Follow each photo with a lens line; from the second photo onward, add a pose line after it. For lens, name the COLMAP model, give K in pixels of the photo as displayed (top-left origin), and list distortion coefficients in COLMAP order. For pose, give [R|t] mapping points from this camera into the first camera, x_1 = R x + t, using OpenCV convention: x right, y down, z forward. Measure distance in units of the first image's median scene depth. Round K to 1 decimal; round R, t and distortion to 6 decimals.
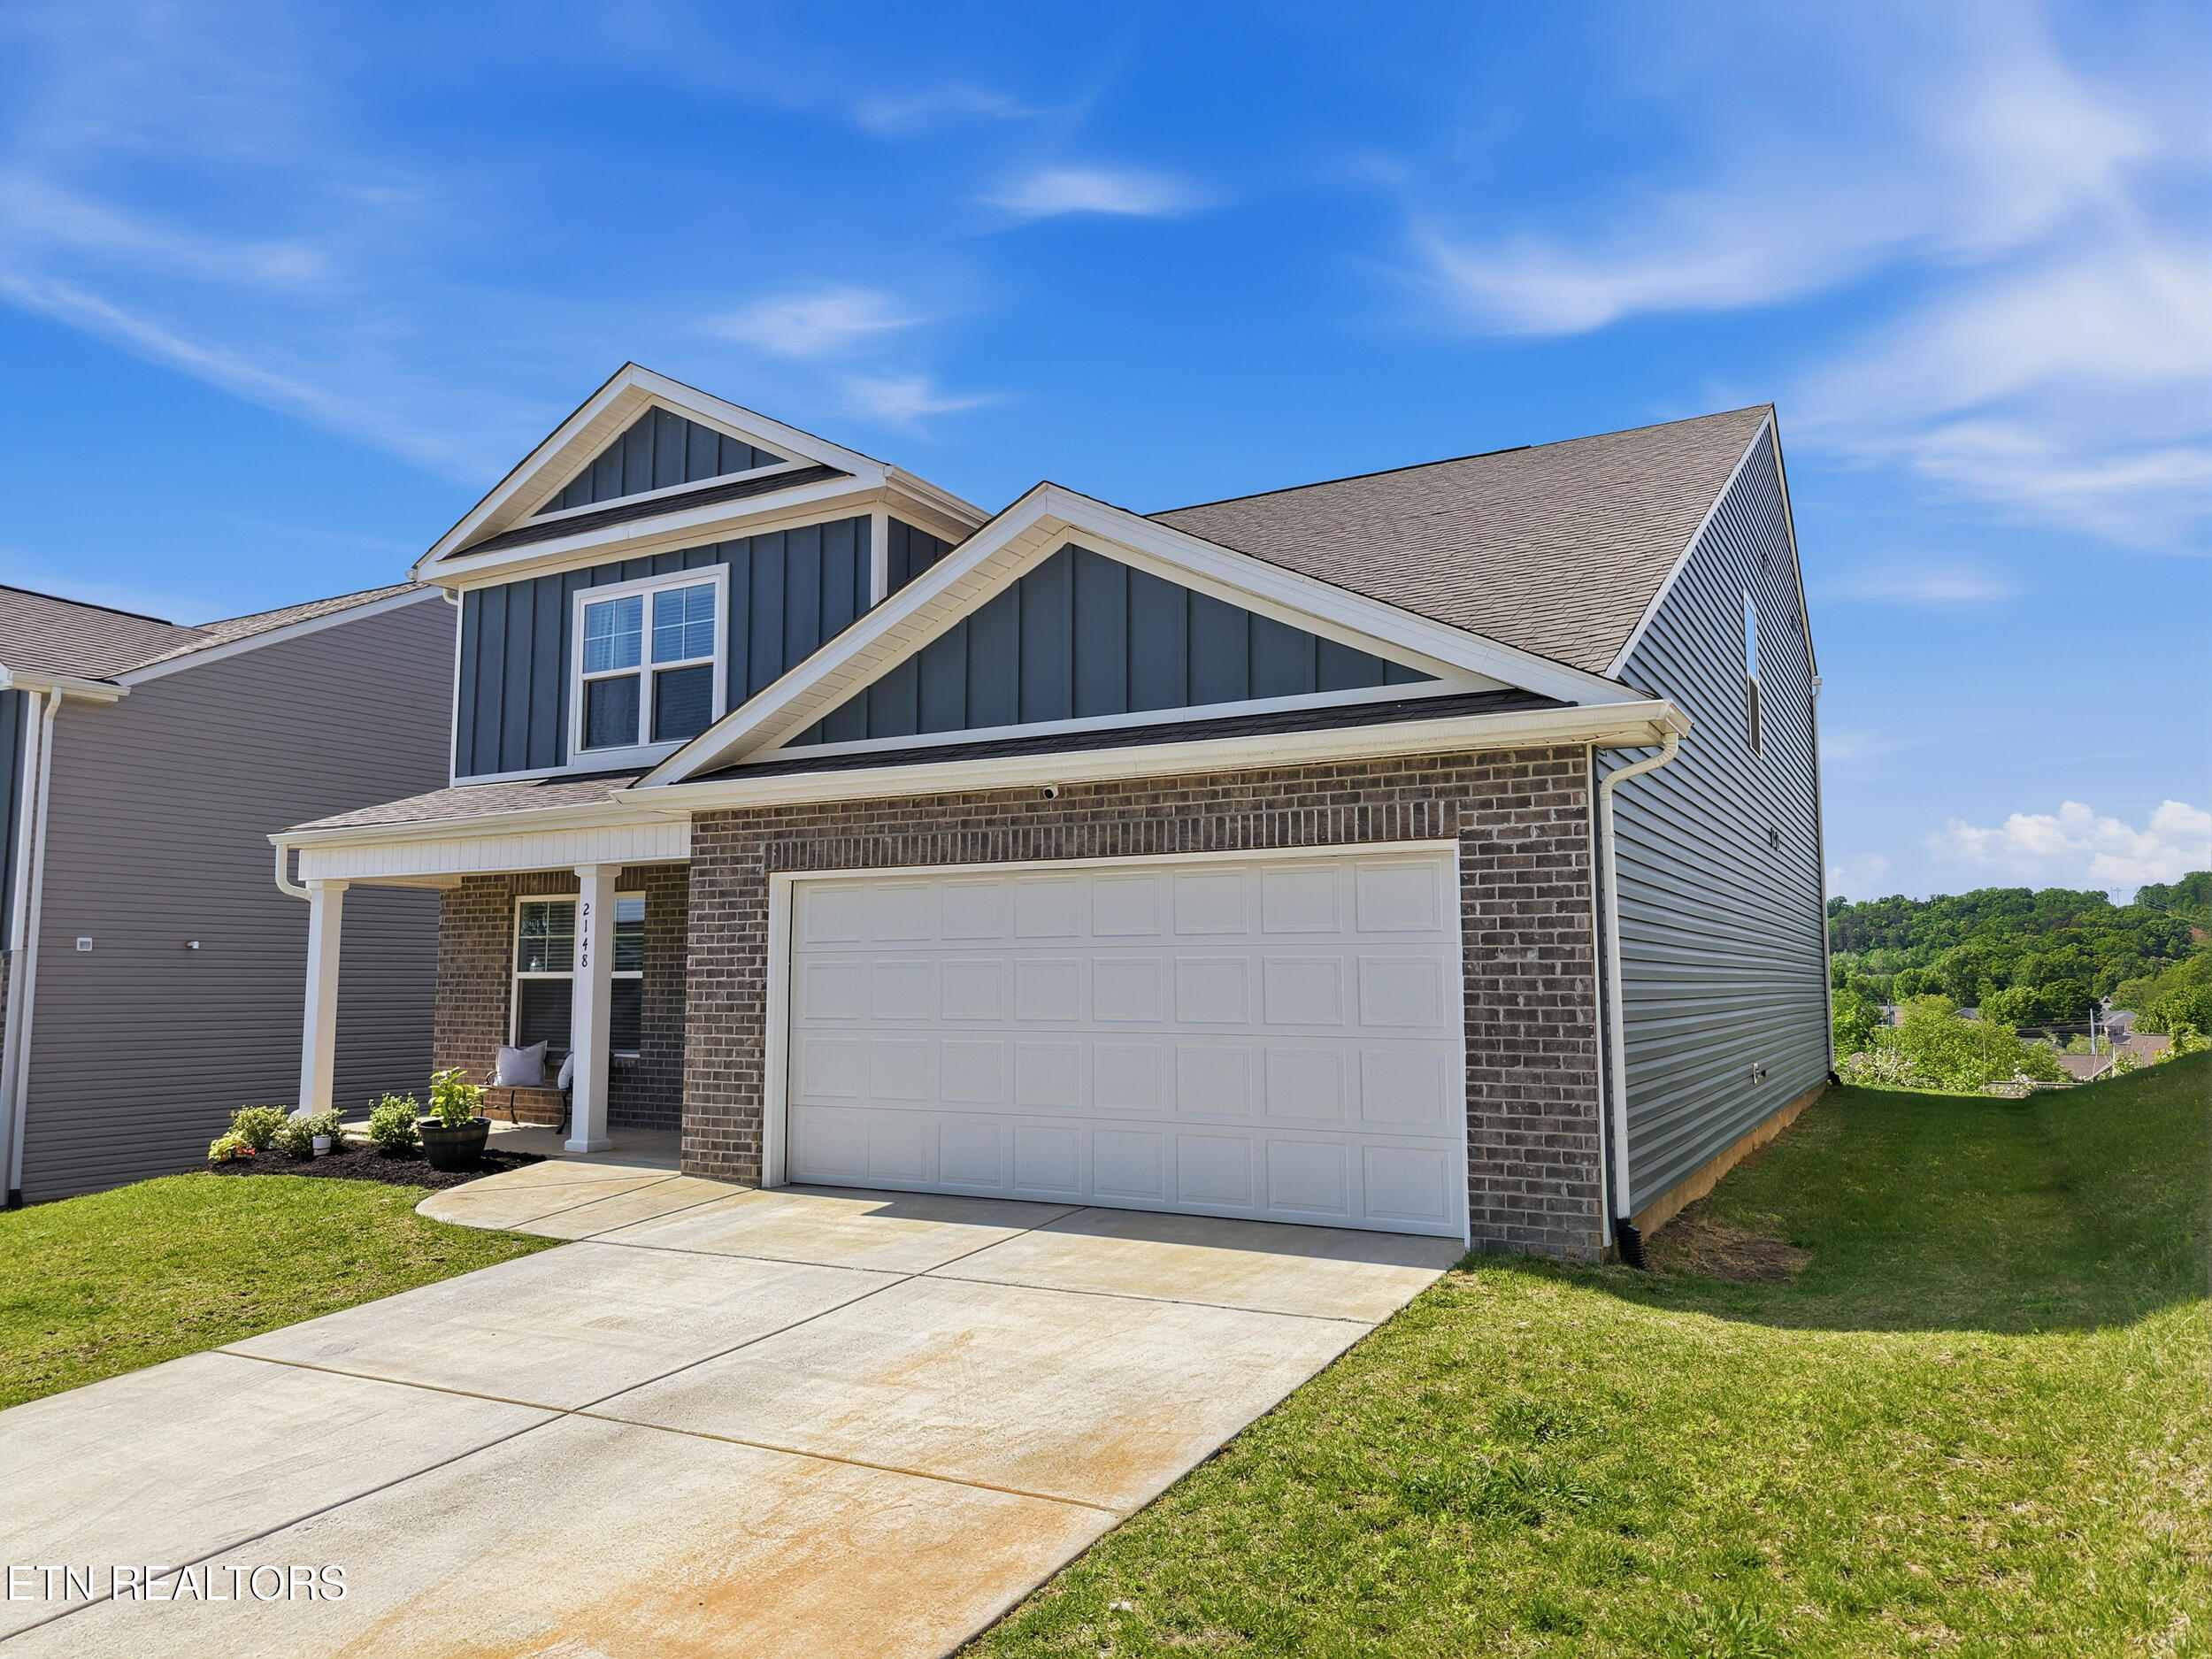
lens RADIAL K [[1507.3, 0, 1123.7], [0, 1507.3, 826.4], [0, 0, 1]] dist [-0.001089, -0.000026]
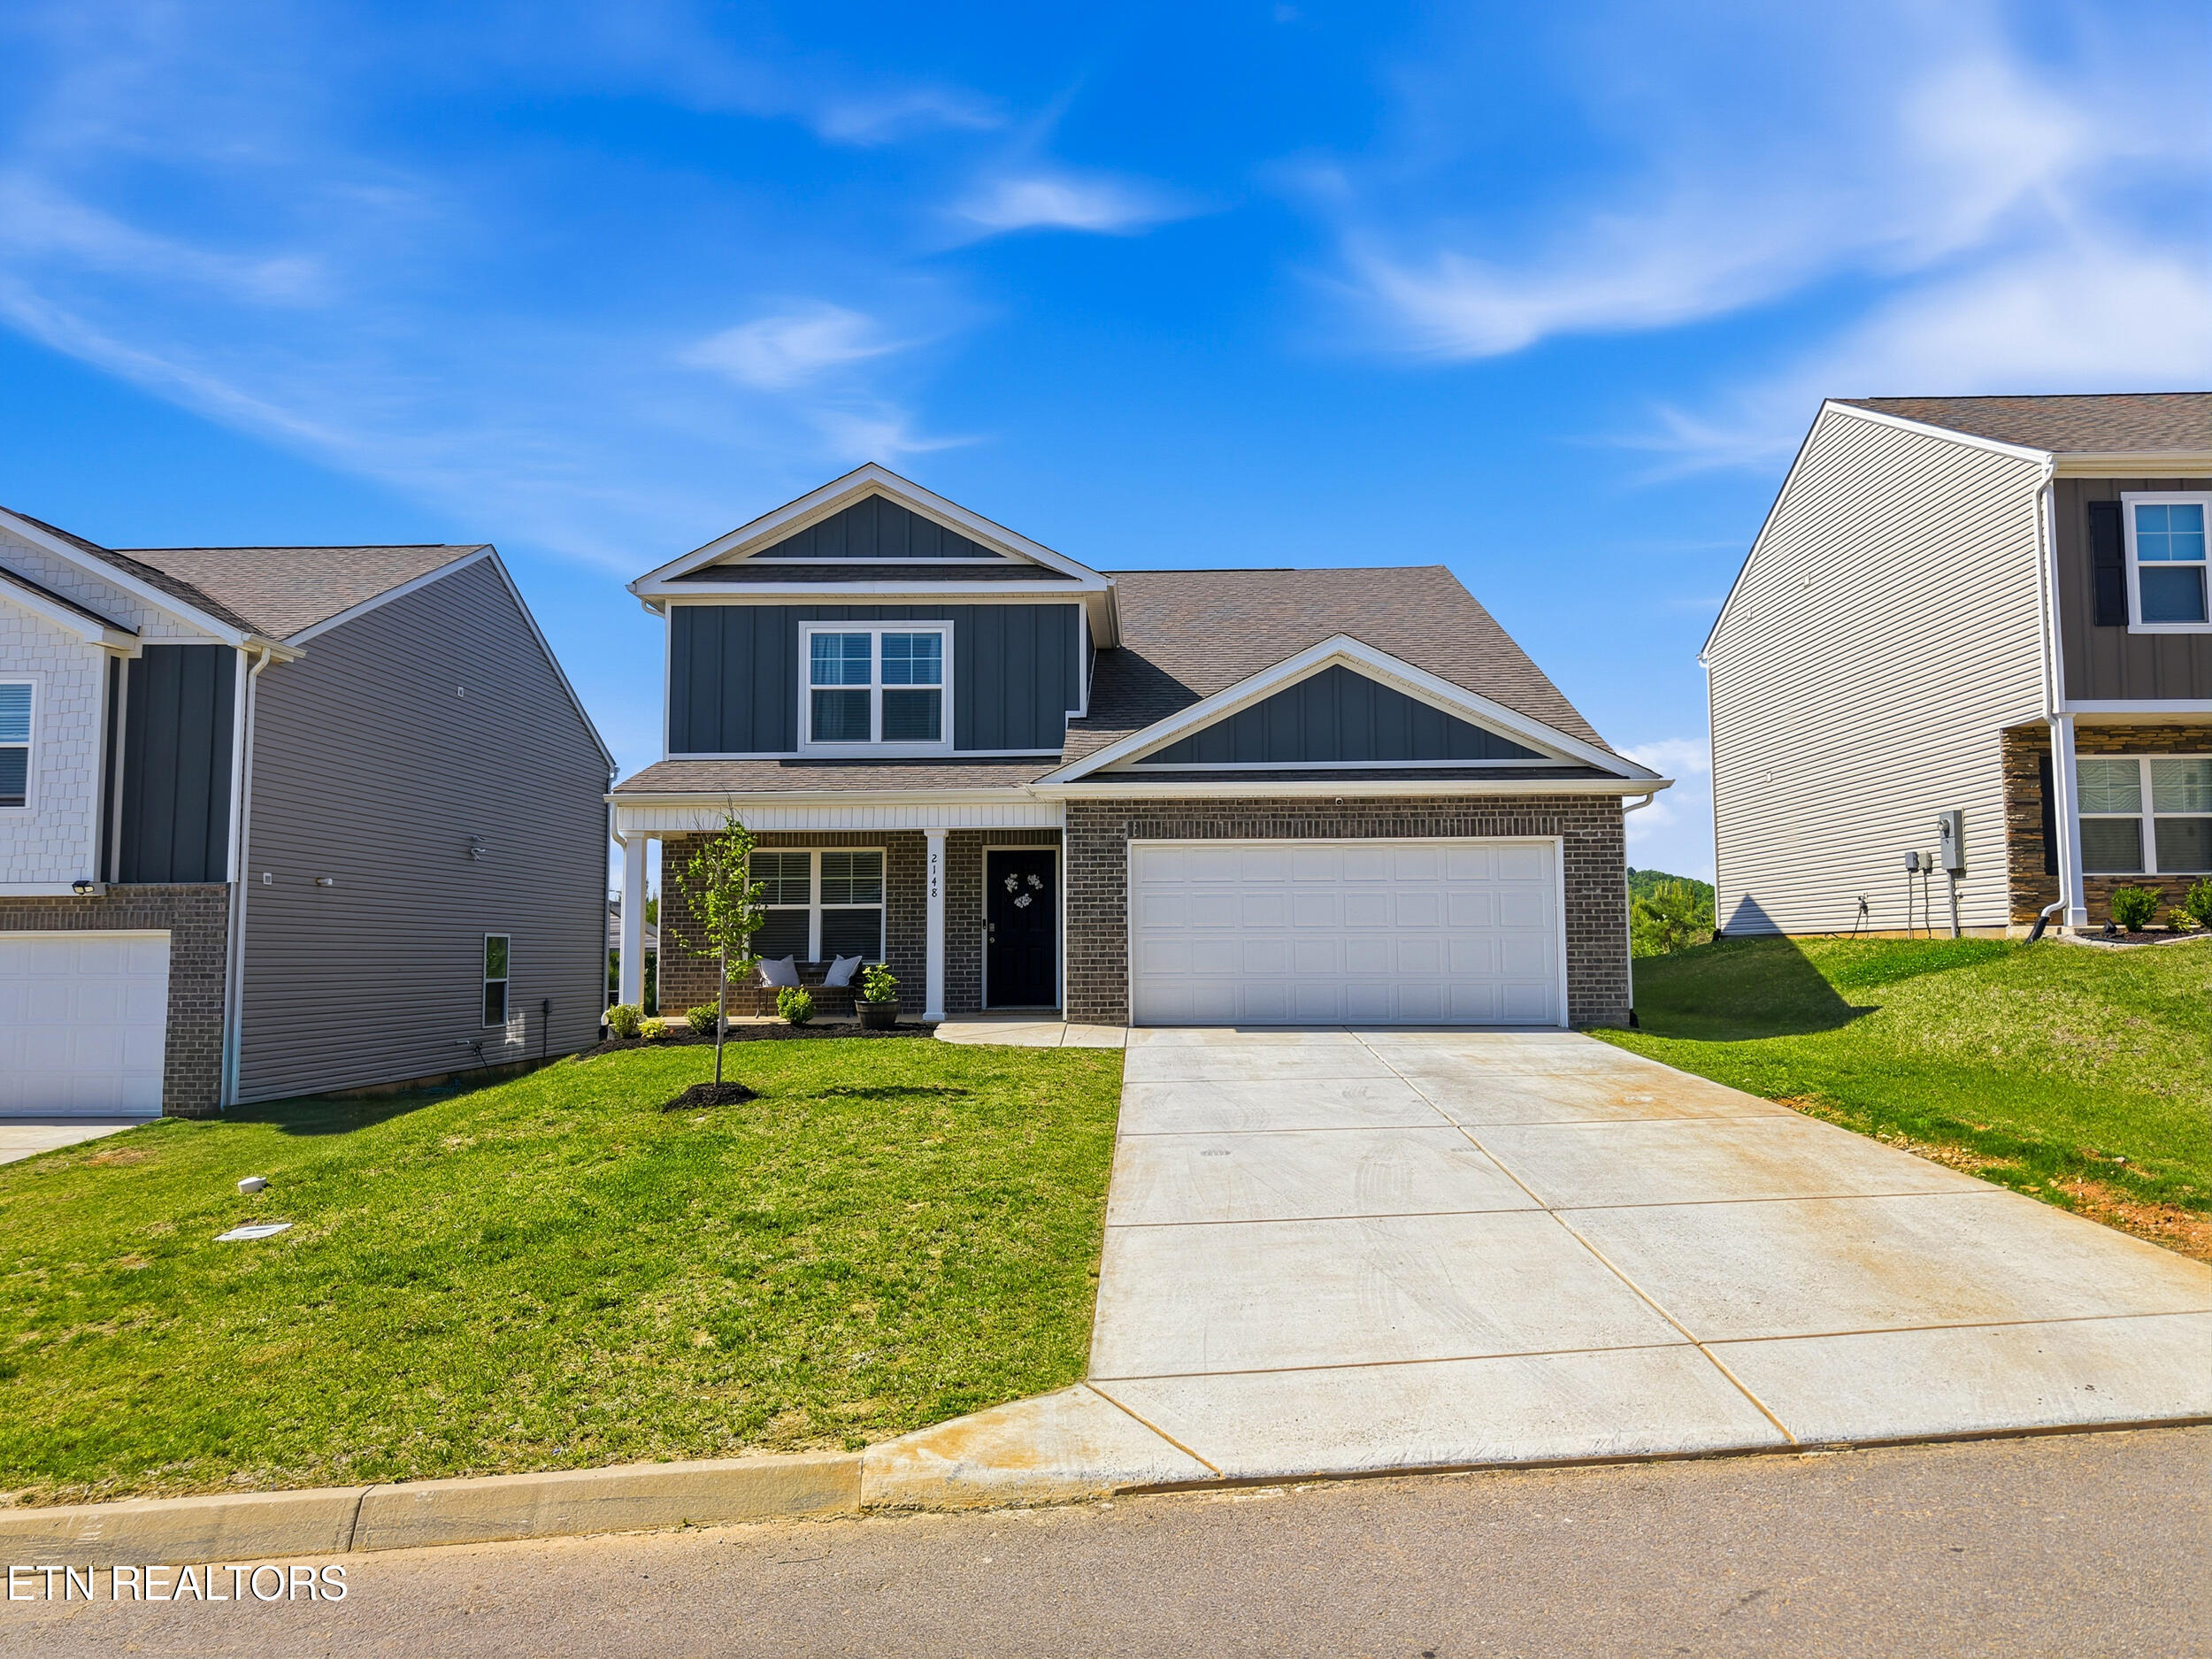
lens RADIAL K [[1545.9, 0, 1106.0], [0, 1545.9, 829.5], [0, 0, 1]] dist [0.059675, -0.000672]
pose [[0.889878, 0.035150, 0.454843, -1.016322], [-0.043814, 0.999003, 0.008517, 0.006981], [-0.454091, -0.027508, 0.890531, -0.492574]]
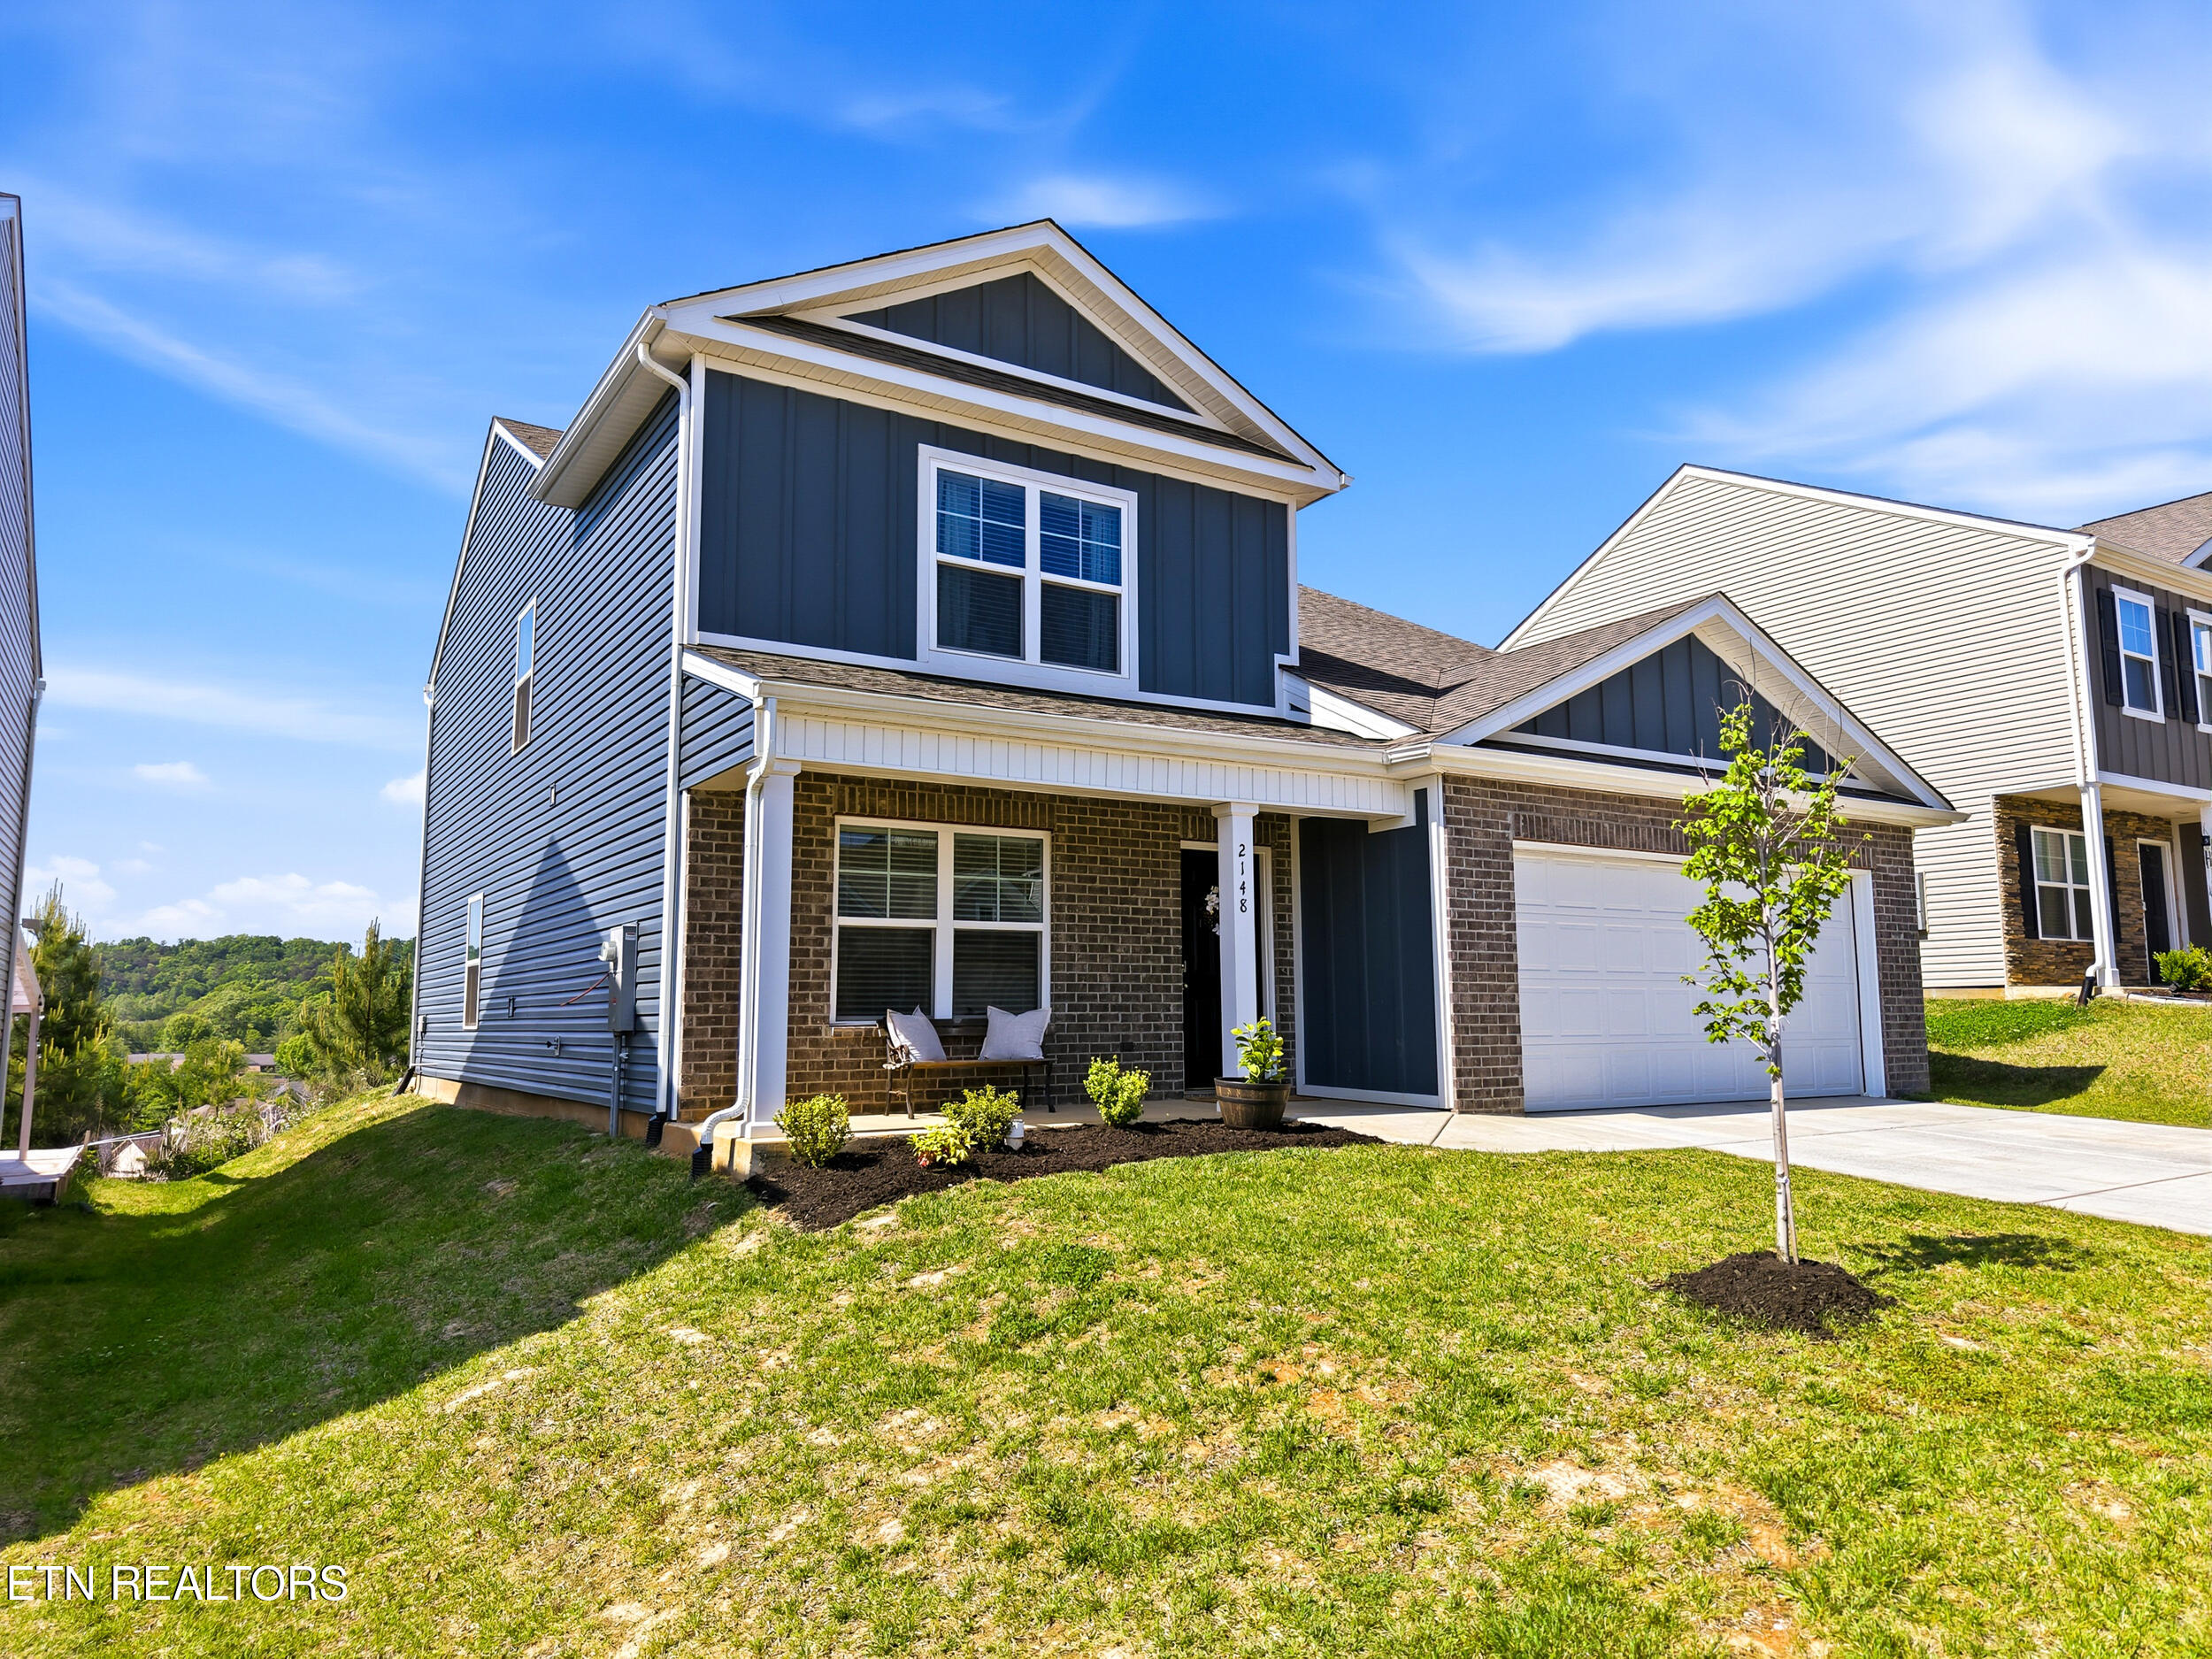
lens RADIAL K [[1495.2, 0, 1095.4], [0, 1495.2, 842.3], [0, 0, 1]] dist [0.044048, -0.003432]
pose [[0.478496, 0.104990, 0.871790, -1.353379], [-0.086338, 0.993641, -0.072277, 0.139880], [-0.873835, -0.040684, 0.484518, 0.718453]]
